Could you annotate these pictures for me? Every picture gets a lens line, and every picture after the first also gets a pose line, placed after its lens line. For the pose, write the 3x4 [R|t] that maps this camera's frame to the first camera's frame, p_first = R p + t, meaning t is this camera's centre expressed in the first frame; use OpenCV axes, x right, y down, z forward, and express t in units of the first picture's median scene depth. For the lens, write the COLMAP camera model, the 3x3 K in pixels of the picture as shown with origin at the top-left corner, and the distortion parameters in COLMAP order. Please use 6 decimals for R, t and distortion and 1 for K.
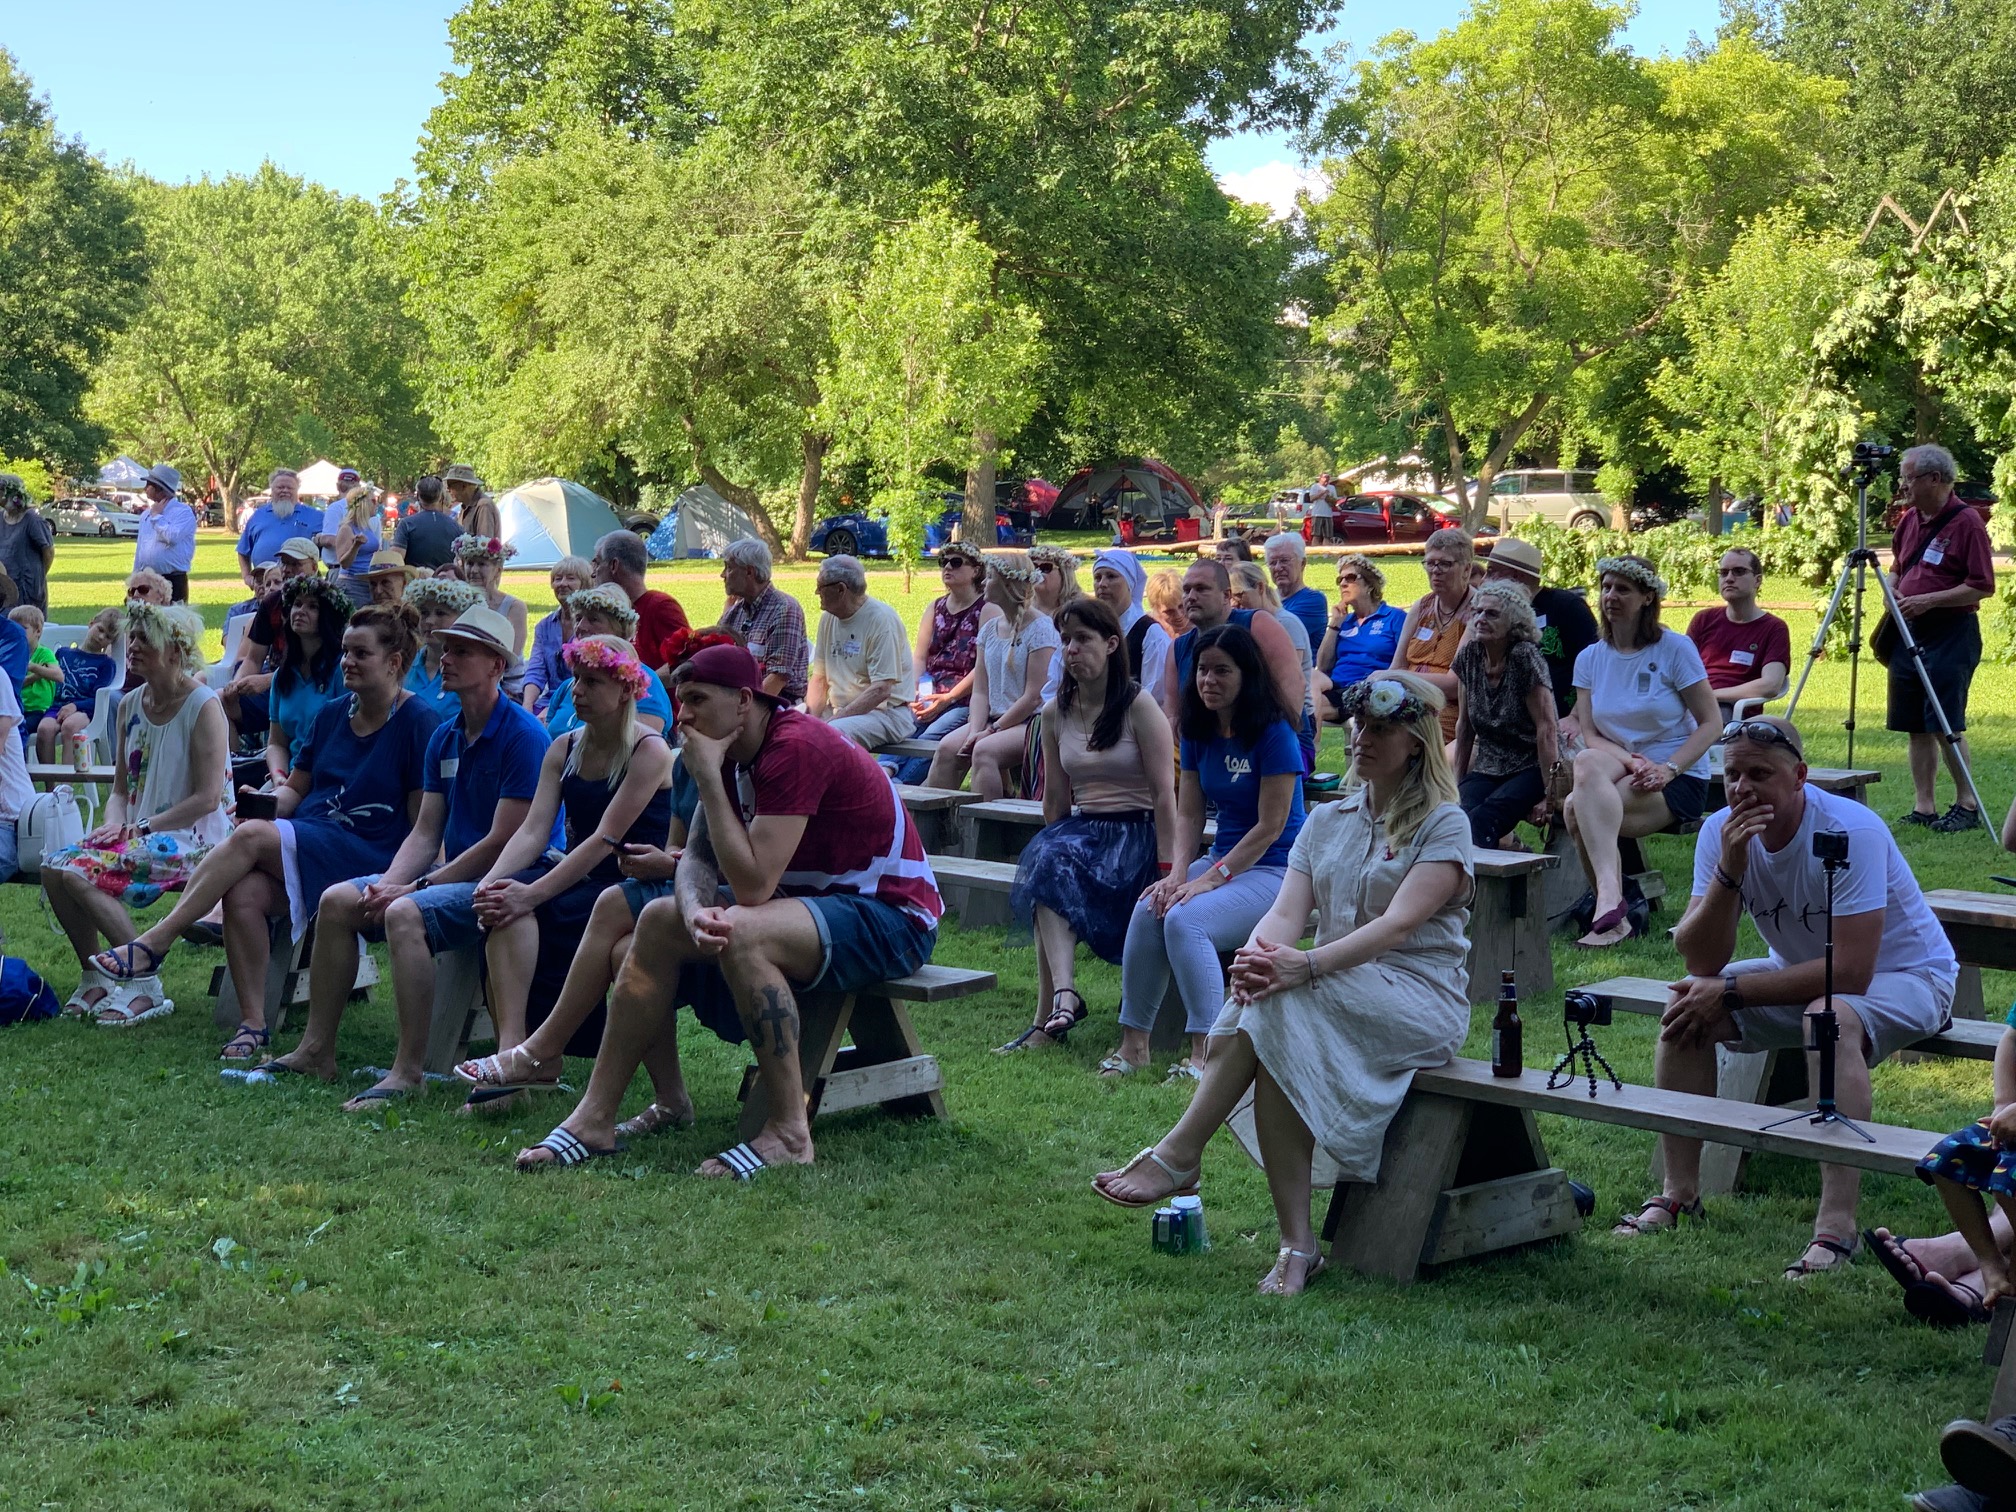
lens RADIAL K [[3196.5, 0, 1003.2], [0, 3196.5, 752.1], [0, 0, 1]] dist [0.082507, 0.000000]
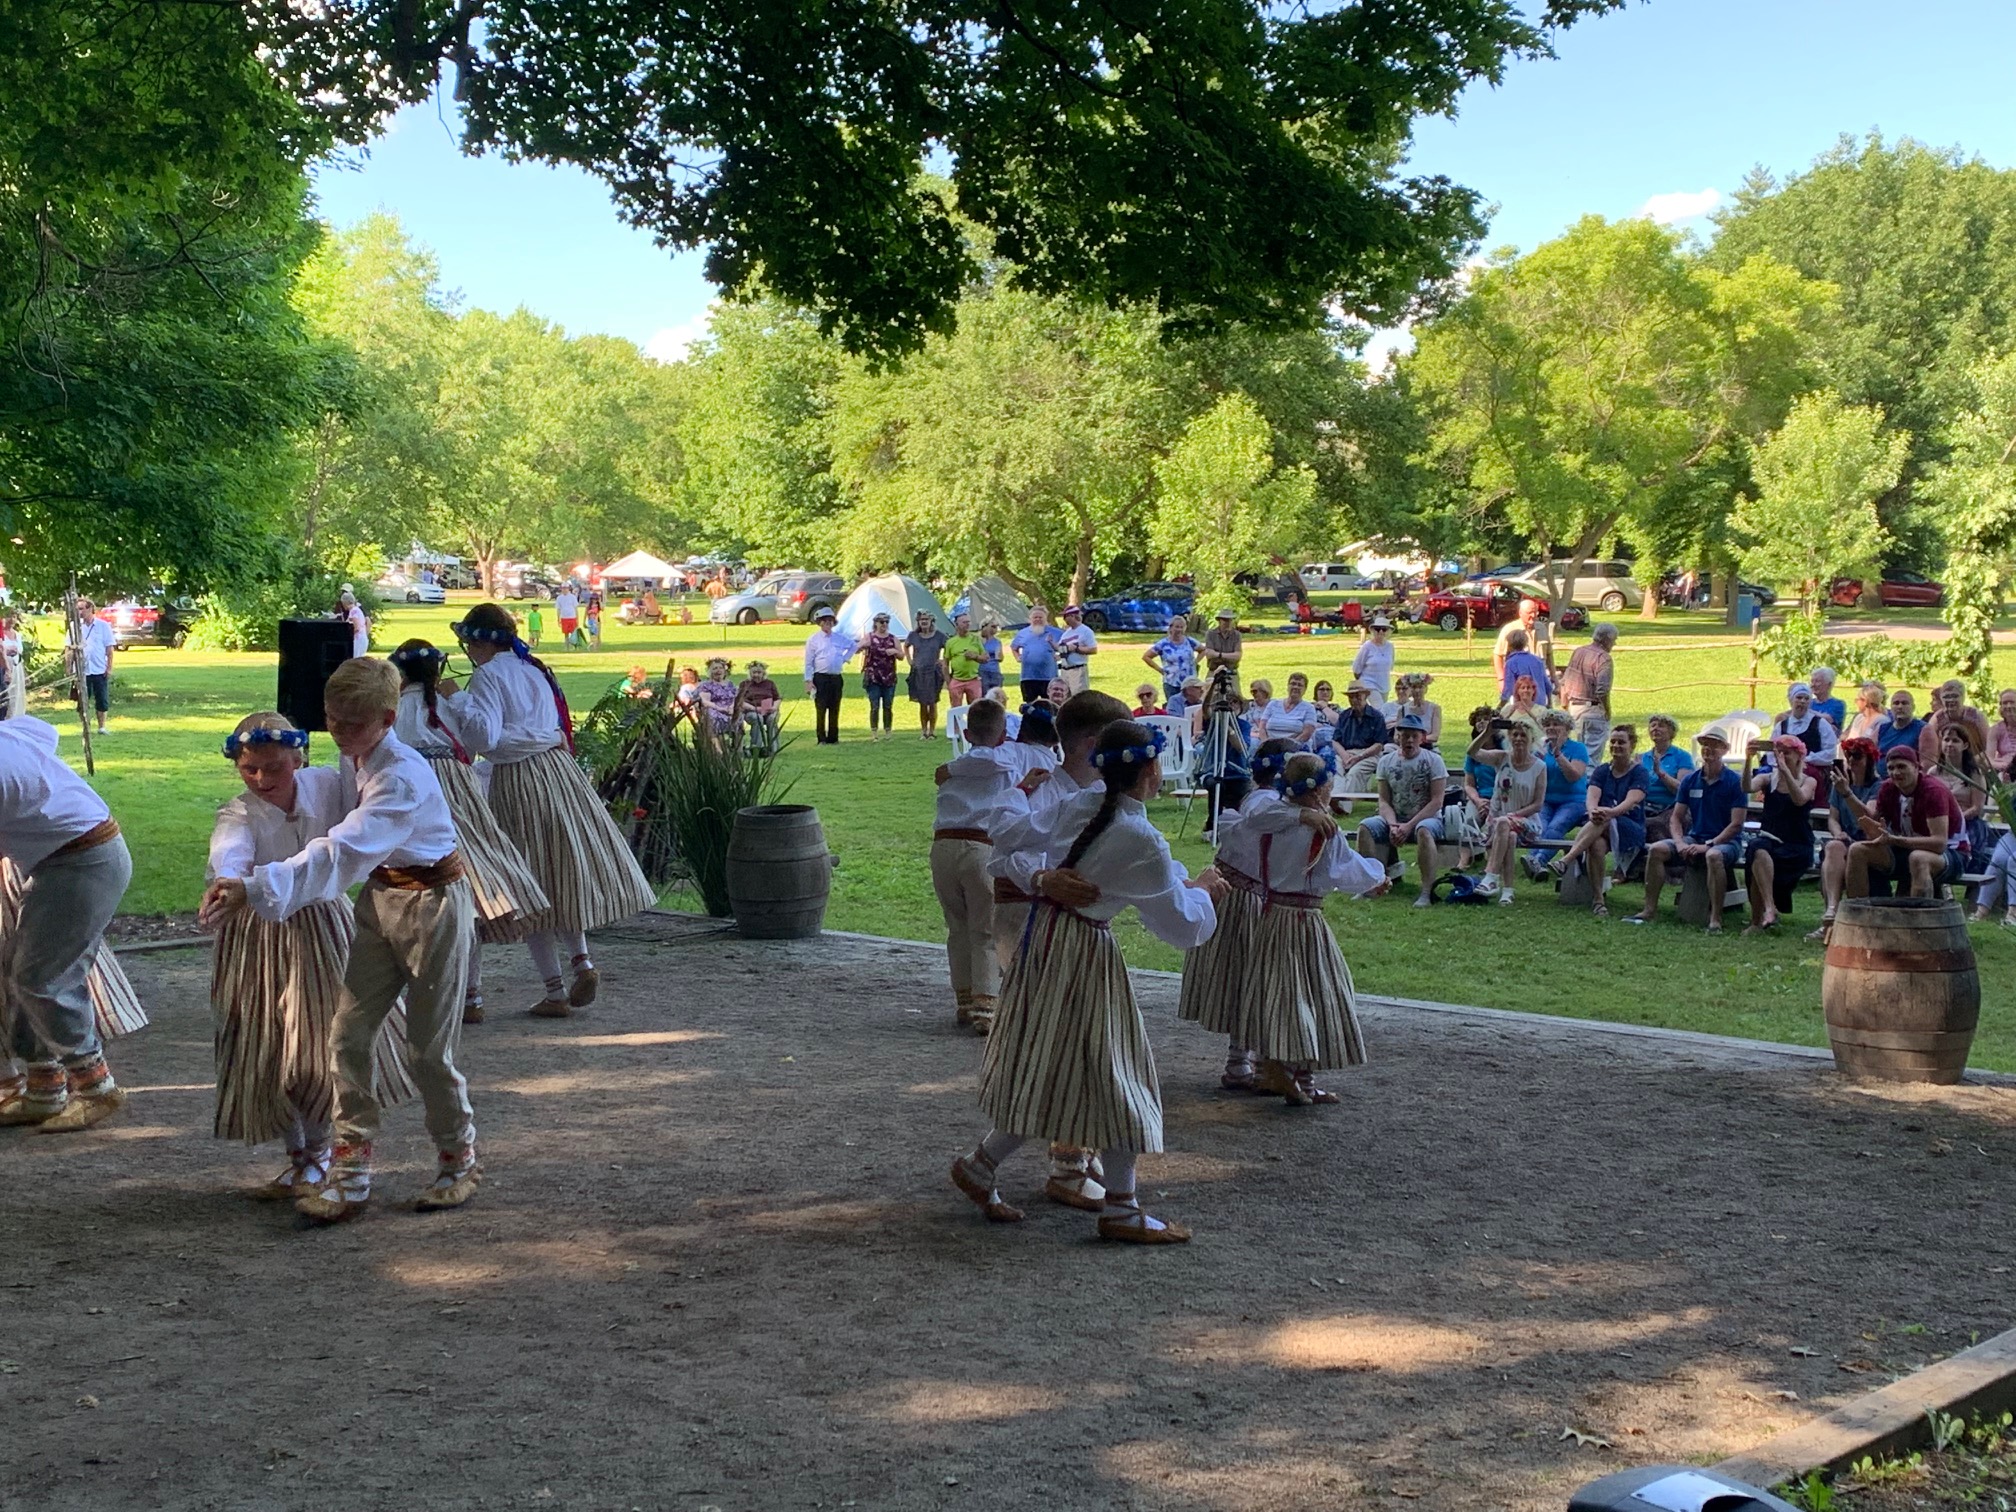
lens RADIAL K [[2700.1, 0, 1013.6], [0, 2700.1, 770.0], [0, 0, 1]] dist [0.109338, 0.000000]
pose [[0.999815, -0.003325, 0.018947, -0.119553], [0.003284, 0.999992, 0.002201, -0.004268], [-0.018955, -0.002139, 0.999818, -0.171428]]
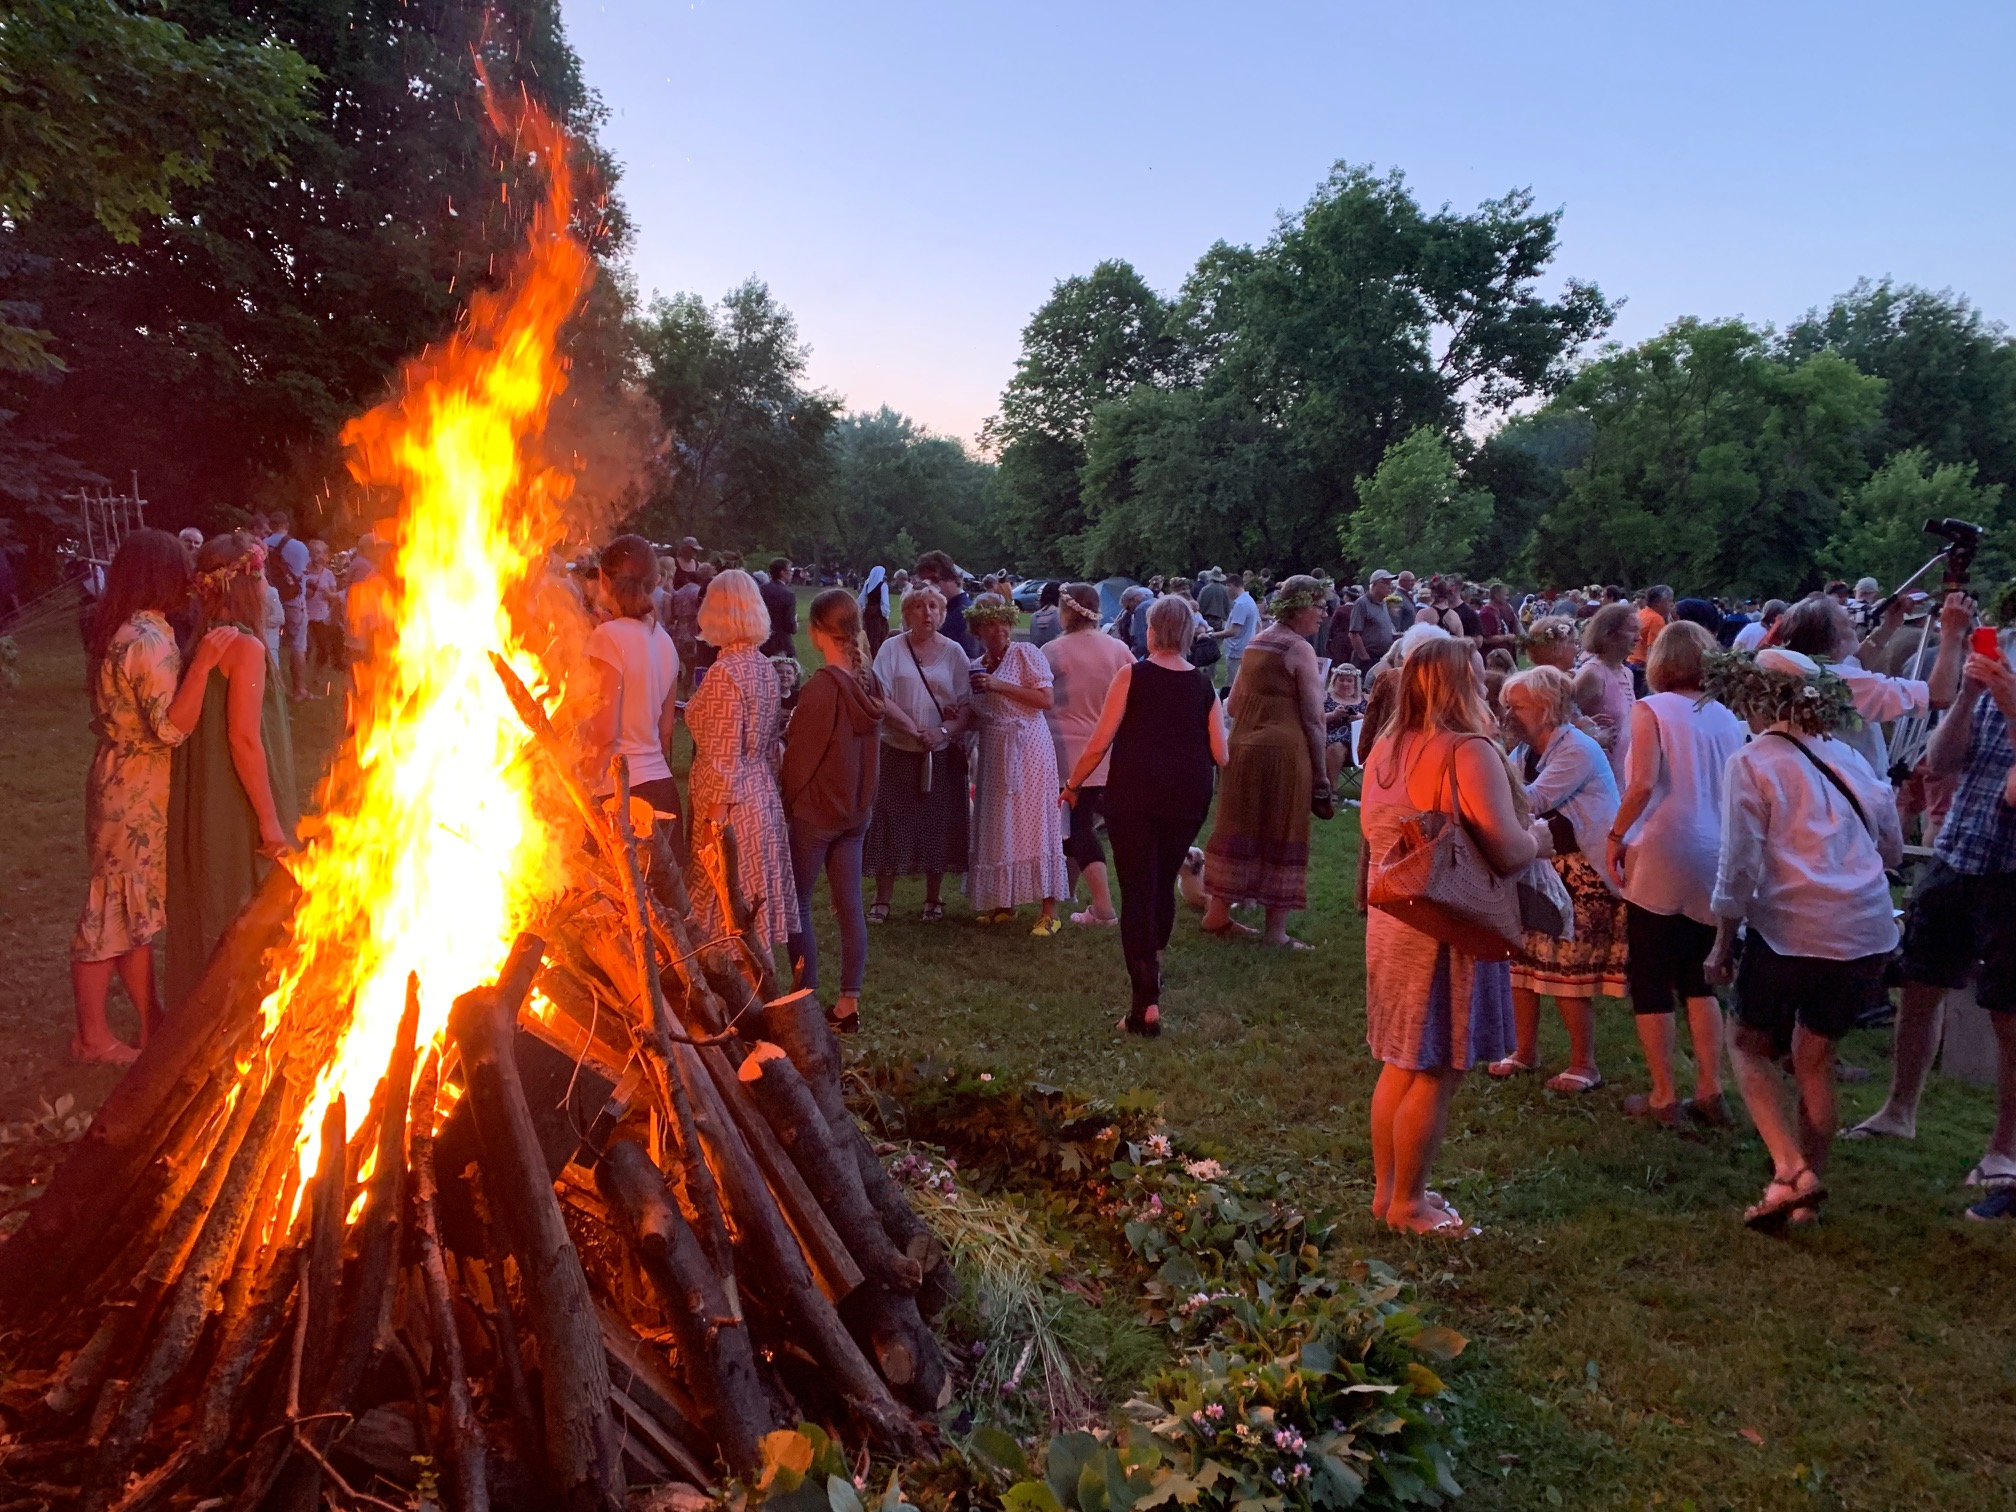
lens RADIAL K [[1519.2, 0, 1005.3], [0, 1519.2, 757.8], [0, 0, 1]] dist [0.050735, -0.043247]
pose [[0.994876, 0.052998, -0.086094, -0.135584], [-0.049933, 0.998053, 0.037382, -0.011578], [0.087908, -0.032891, 0.995585, 0.132680]]
